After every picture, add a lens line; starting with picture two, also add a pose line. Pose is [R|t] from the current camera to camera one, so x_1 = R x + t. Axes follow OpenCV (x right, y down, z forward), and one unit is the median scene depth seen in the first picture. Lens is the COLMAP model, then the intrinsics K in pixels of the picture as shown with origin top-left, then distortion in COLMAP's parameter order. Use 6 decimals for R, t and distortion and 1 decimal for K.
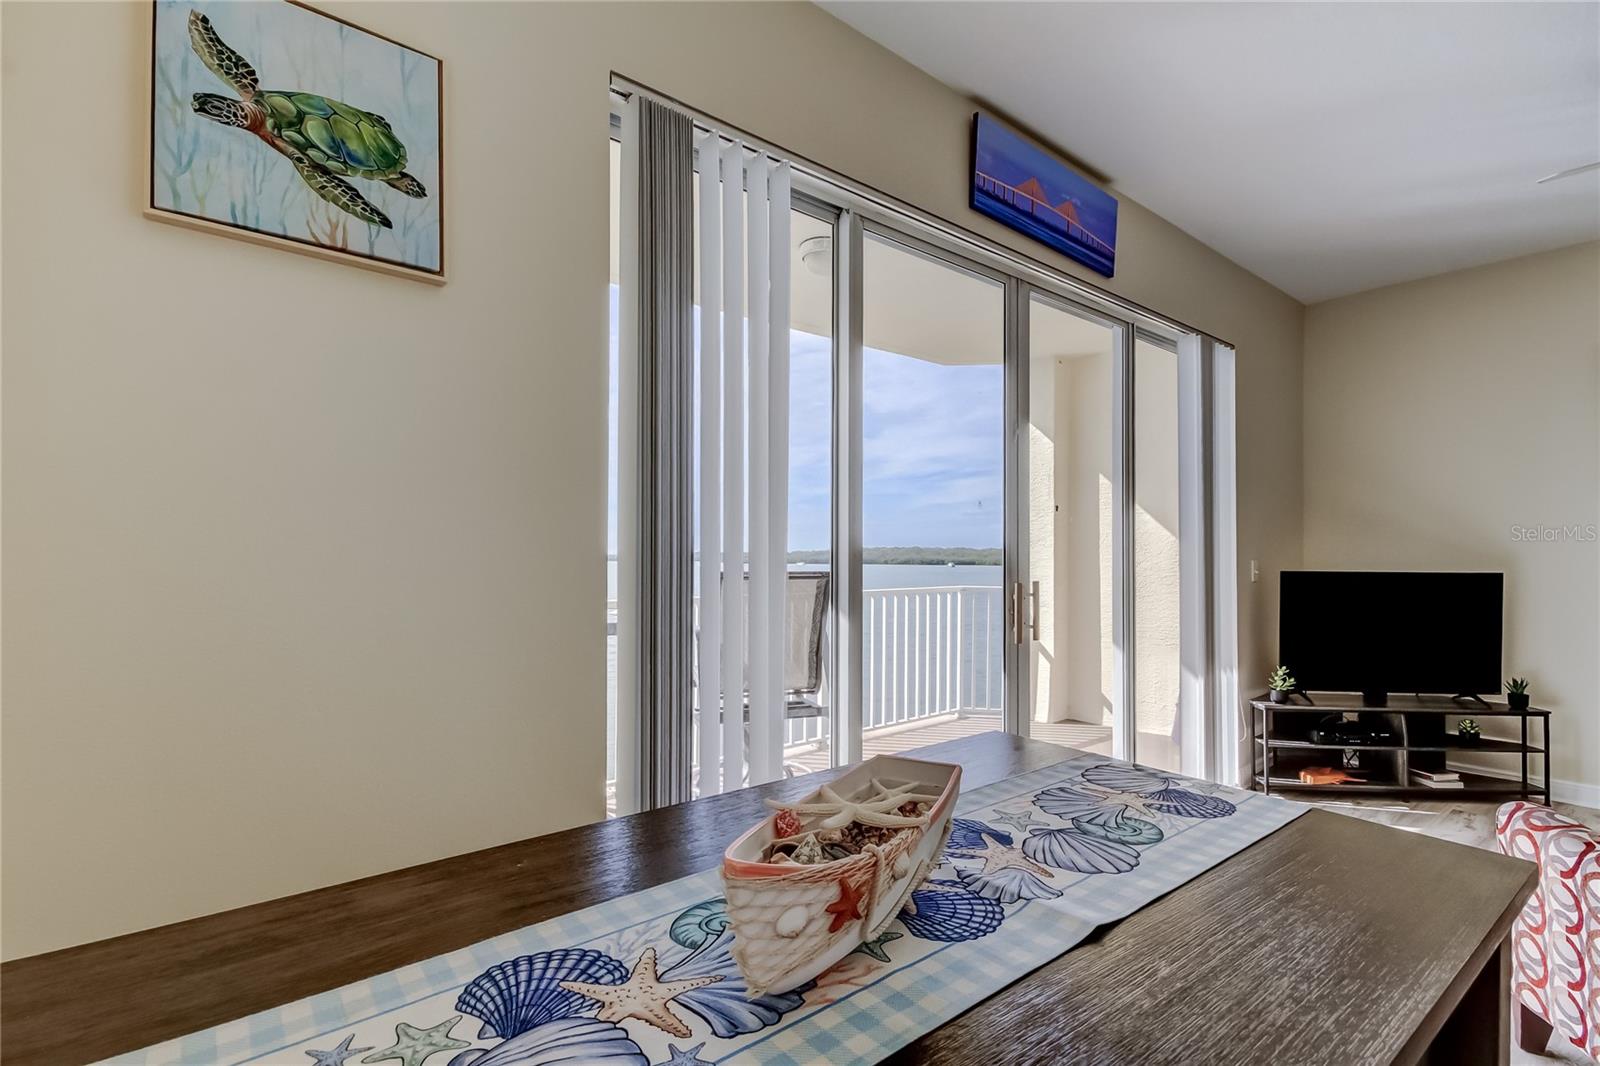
lens RADIAL K [[755.5, 0, 801.5], [0, 755.5, 560.4], [0, 0, 1]] dist [0.007885, -0.001093]
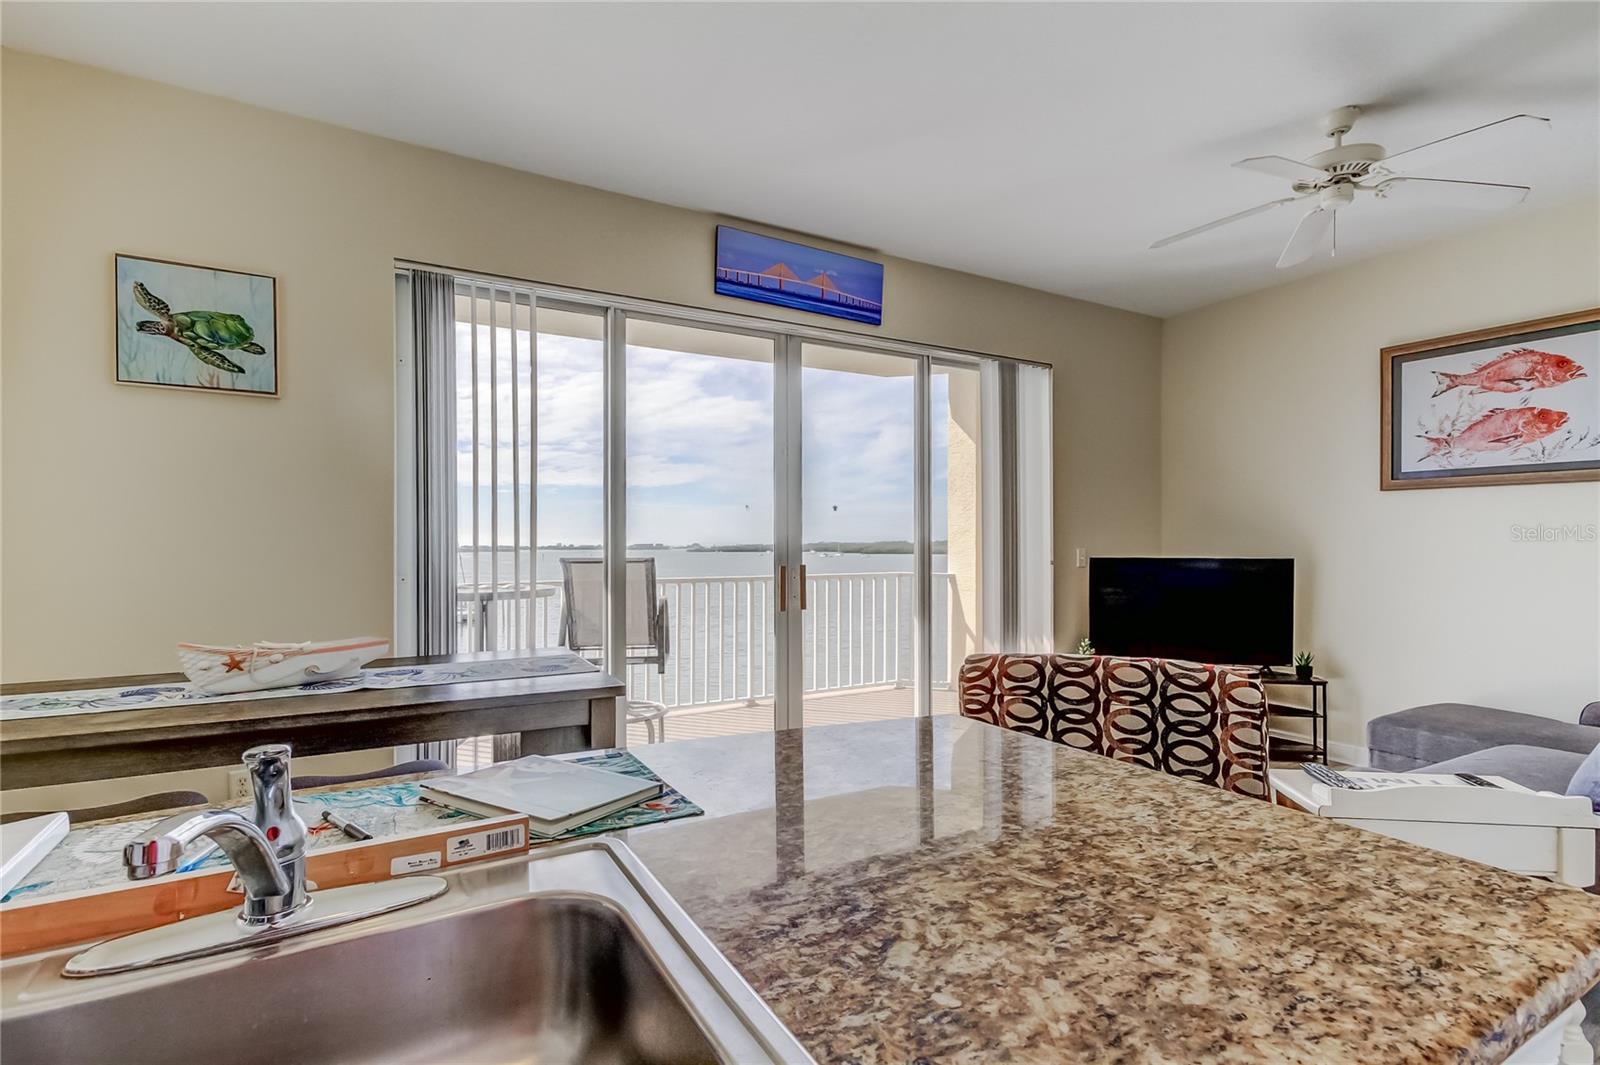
lens RADIAL K [[755.5, 0, 801.5], [0, 755.5, 559.9], [0, 0, 1]] dist [0.007885, -0.001093]
pose [[0.987907, -0.001160, -0.155046, 0.599493], [0.003205, 0.999911, 0.012940, 0.002713], [0.155017, -0.013281, 0.987823, -0.351236]]
